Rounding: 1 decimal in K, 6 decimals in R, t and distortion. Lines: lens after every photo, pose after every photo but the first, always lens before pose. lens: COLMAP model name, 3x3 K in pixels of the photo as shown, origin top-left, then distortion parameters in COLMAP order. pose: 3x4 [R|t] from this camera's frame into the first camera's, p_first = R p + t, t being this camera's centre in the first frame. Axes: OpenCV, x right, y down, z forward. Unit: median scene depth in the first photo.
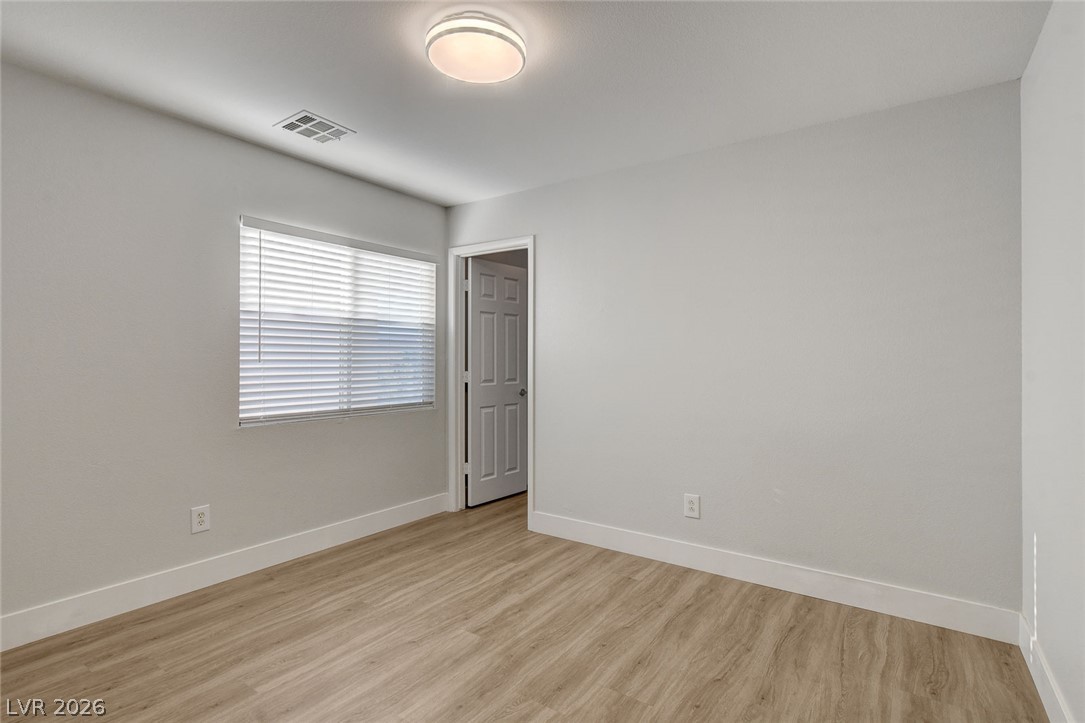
lens RADIAL K [[539.1, 0, 542.5], [0, 539.1, 361.5], [0, 0, 1]] dist [-0.003556, -0.000076]
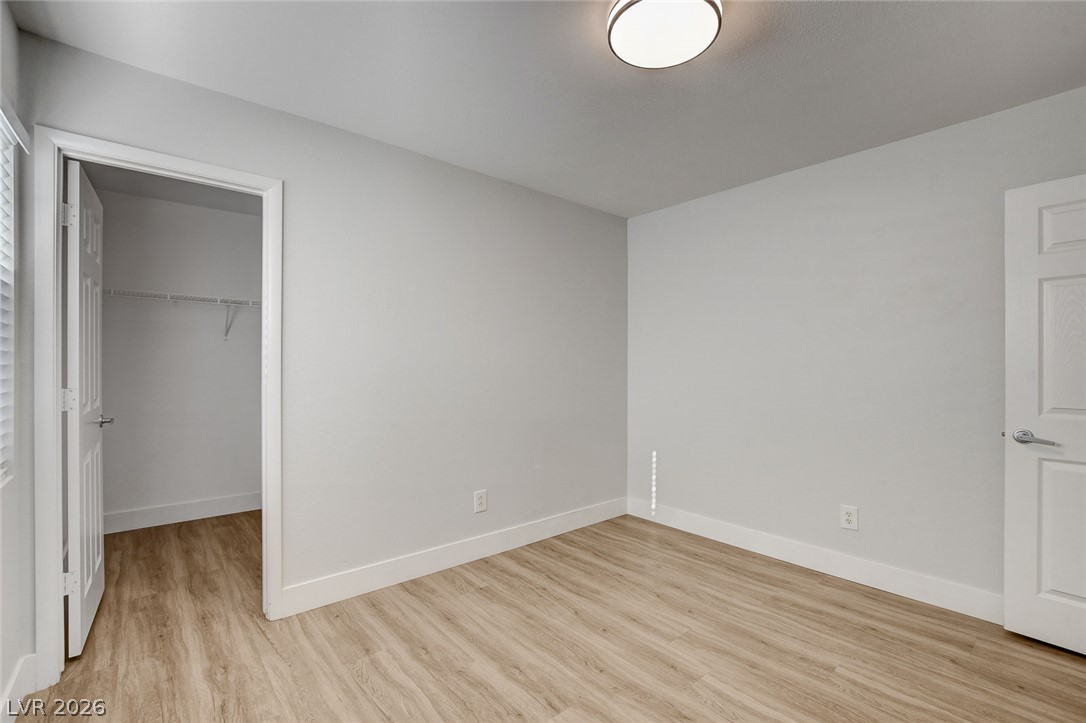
lens RADIAL K [[475.7, 0, 540.8], [0, 475.7, 364.9], [0, 0, 1]] dist [-0.019907, 0.001000]
pose [[0.246101, -0.003559, 0.969238, -0.769003], [-0.001049, 0.999992, 0.003939, -0.008725], [-0.969244, -0.001986, 0.246095, 0.819694]]
